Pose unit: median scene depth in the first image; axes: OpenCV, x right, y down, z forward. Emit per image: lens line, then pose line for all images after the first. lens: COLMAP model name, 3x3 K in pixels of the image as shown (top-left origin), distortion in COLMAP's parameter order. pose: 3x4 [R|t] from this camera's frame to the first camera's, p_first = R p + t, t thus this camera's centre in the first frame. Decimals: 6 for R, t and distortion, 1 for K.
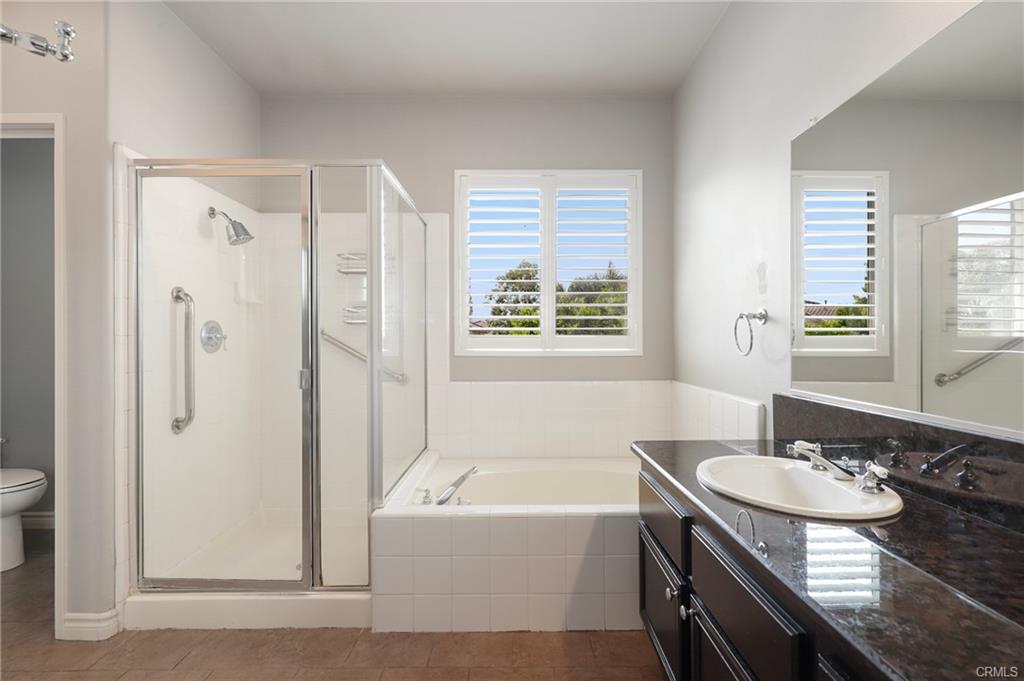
lens RADIAL K [[466.7, 0, 519.0], [0, 466.7, 340.9], [0, 0, 1]] dist [0.003348, -0.001866]
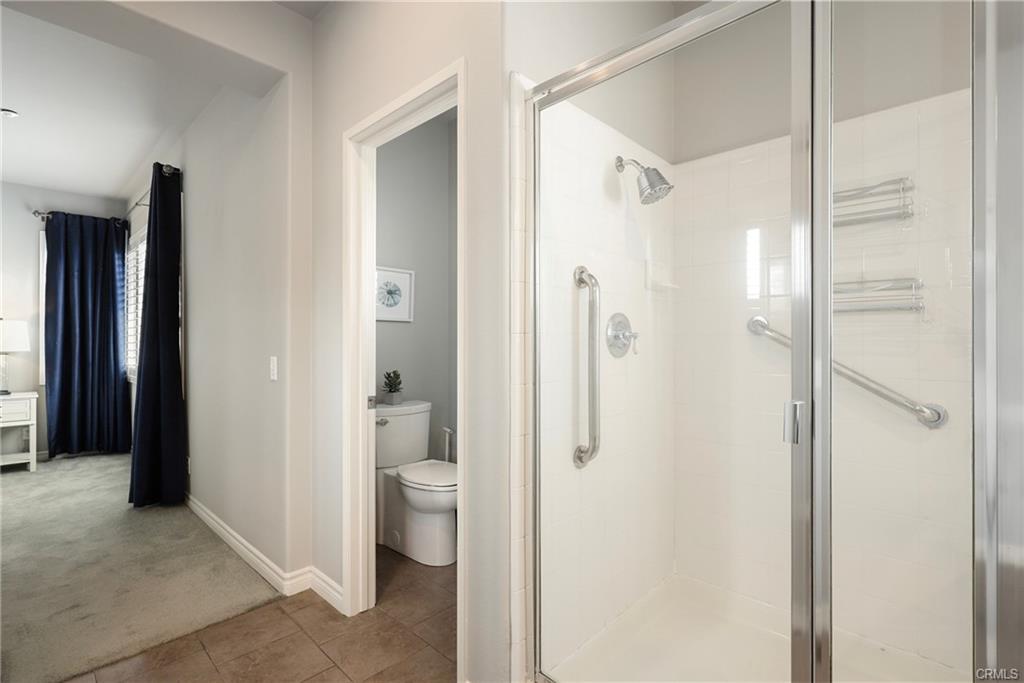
lens RADIAL K [[466.7, 0, 515.3], [0, 466.7, 343.2], [0, 0, 1]] dist [0.003348, -0.001866]
pose [[0.714552, 0.002400, -0.699578, -0.291860], [-0.001618, 0.999997, 0.001778, 0.002848], [0.699581, -0.000139, 0.714554, 0.405881]]
